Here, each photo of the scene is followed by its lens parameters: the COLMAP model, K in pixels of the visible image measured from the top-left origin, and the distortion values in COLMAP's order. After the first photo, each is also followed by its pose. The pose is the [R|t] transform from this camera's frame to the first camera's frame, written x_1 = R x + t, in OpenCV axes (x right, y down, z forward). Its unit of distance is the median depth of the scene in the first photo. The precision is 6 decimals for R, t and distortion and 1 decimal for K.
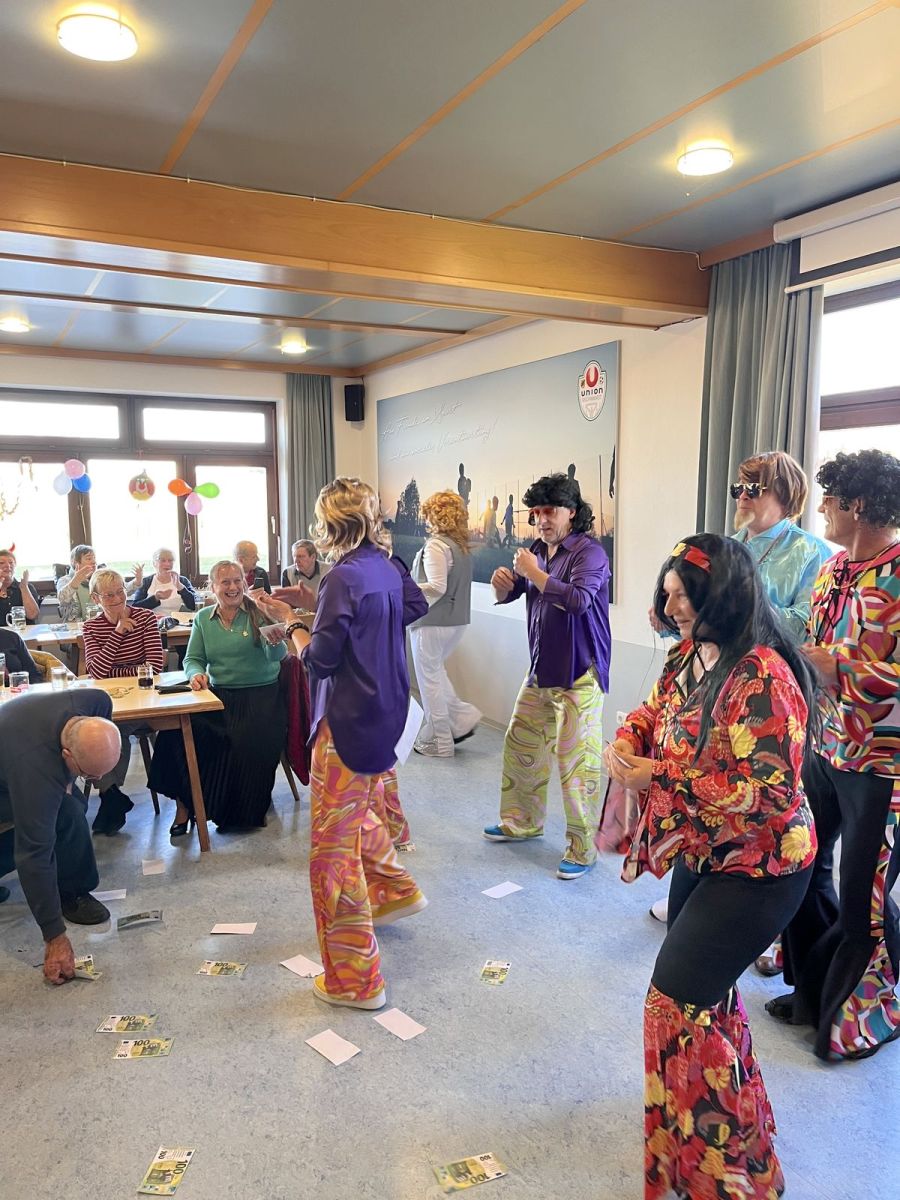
lens RADIAL K [[932.1, 0, 450.0], [0, 932.1, 600.0], [0, 0, 1]] dist [0.061618, -0.093579]
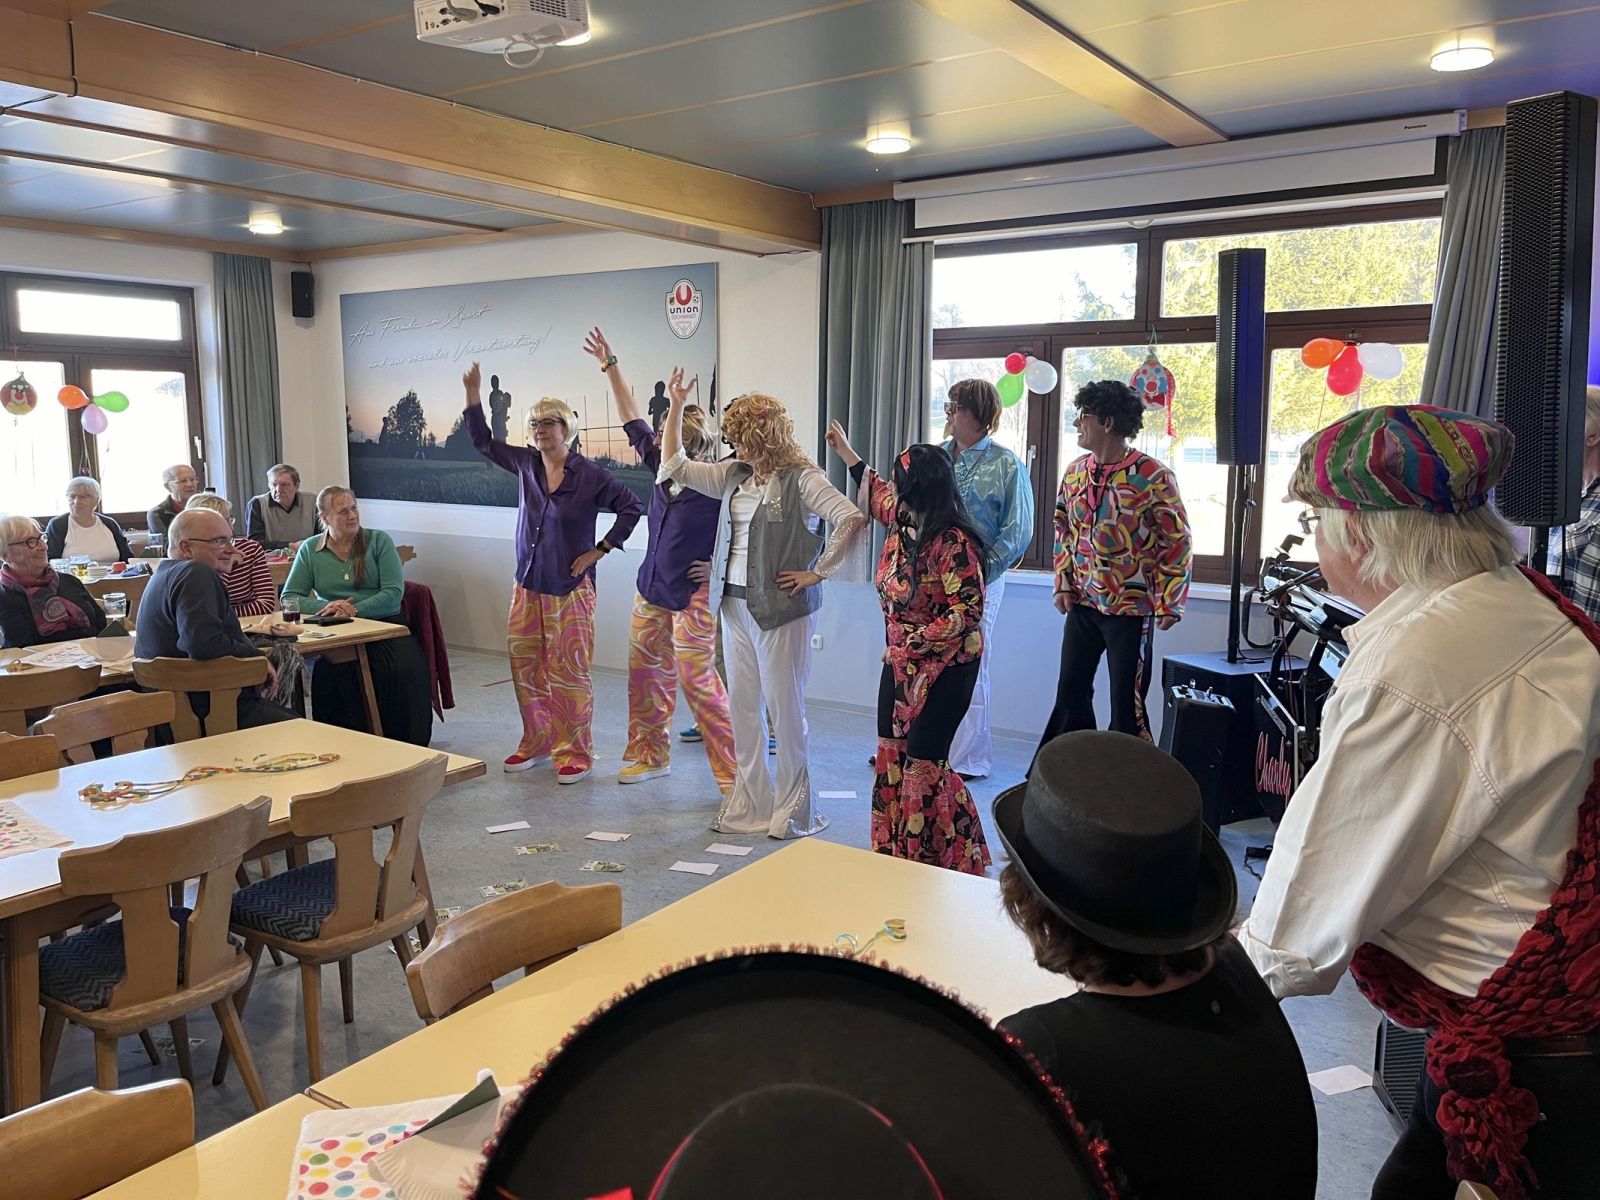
lens RADIAL K [[1242.8, 0, 800.0], [0, 1242.8, 600.0], [0, 0, 1]] dist [0.061618, -0.093579]
pose [[0.881358, -0.062997, 0.468229, -0.486503], [0.045517, 0.997782, 0.048568, 0.037315], [-0.470251, -0.021493, 0.882271, -0.315023]]
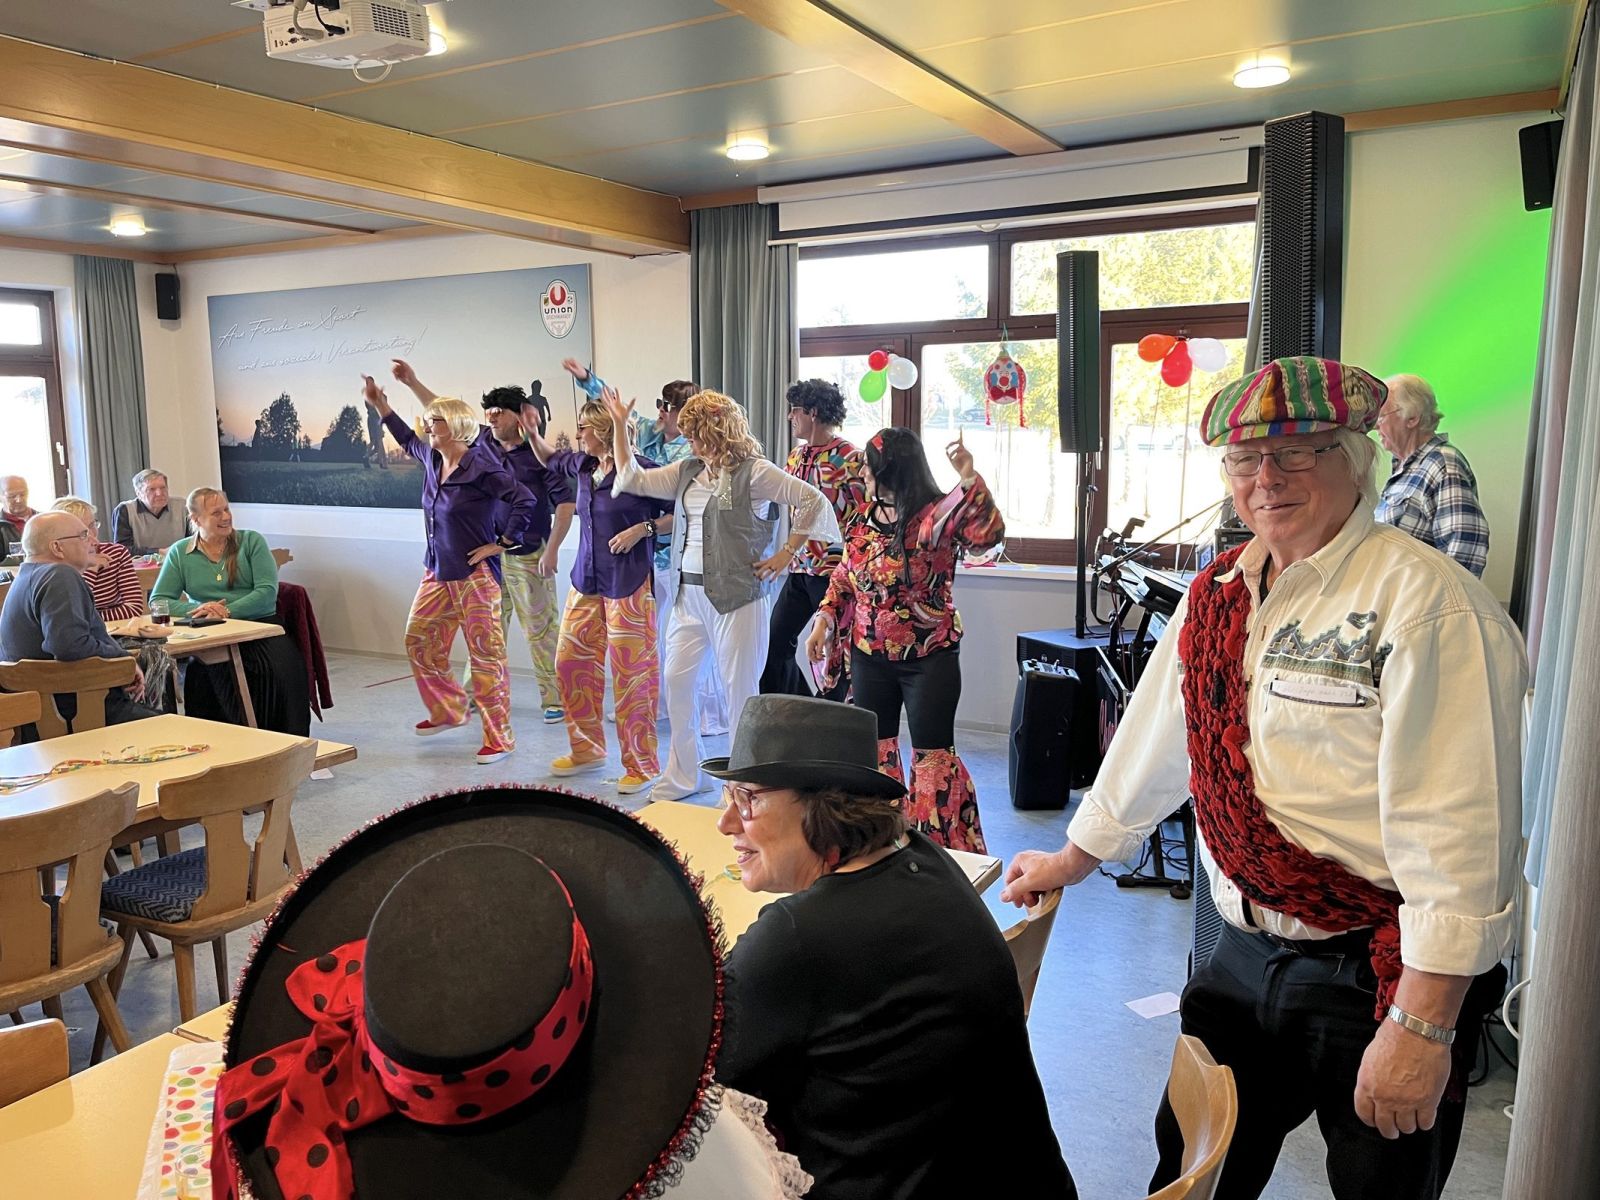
lens RADIAL K [[1242.7, 0, 806.3], [0, 1242.7, 589.5], [0, 0, 1]] dist [0.061746, -0.092416]
pose [[0.836103, -0.080457, 0.542639, -0.487969], [0.066453, 0.996756, 0.045398, 0.048135], [-0.544532, -0.001898, 0.838738, -0.371461]]
